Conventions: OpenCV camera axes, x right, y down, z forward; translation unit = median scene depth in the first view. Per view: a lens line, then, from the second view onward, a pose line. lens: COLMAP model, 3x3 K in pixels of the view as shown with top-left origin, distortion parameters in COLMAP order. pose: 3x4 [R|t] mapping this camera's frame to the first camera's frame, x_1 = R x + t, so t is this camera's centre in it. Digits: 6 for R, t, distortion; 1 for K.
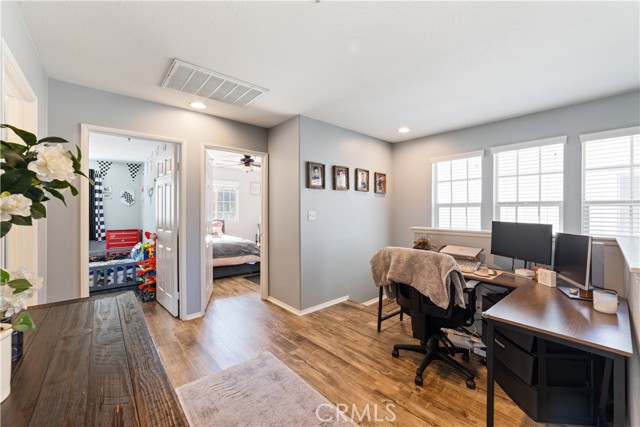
lens RADIAL K [[253.1, 0, 320.2], [0, 253.1, 211.2], [0, 0, 1]] dist [-0.015889, 0.001735]
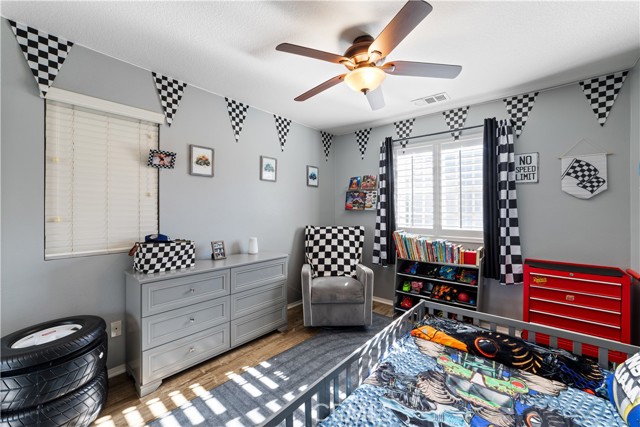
lens RADIAL K [[253.1, 0, 319.6], [0, 253.1, 209.8], [0, 0, 1]] dist [-0.015889, 0.001735]
pose [[0.115462, -0.008829, -0.993273, -0.266475], [-0.001004, 0.999959, -0.009005, -0.000373], [0.993311, 0.002037, 0.115448, 0.339826]]
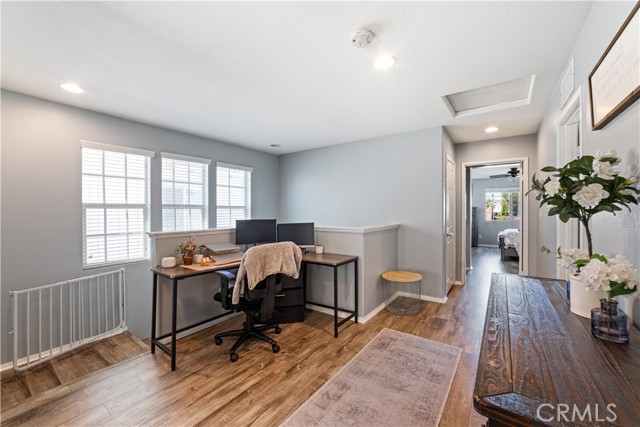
lens RADIAL K [[253.1, 0, 319.5], [0, 253.1, 211.5], [0, 0, 1]] dist [-0.015889, 0.001735]
pose [[-0.206274, 0.002910, 0.978490, -0.813219], [0.007191, 0.999973, -0.001458, 0.000449], [-0.978468, 0.006735, -0.206289, 0.974679]]
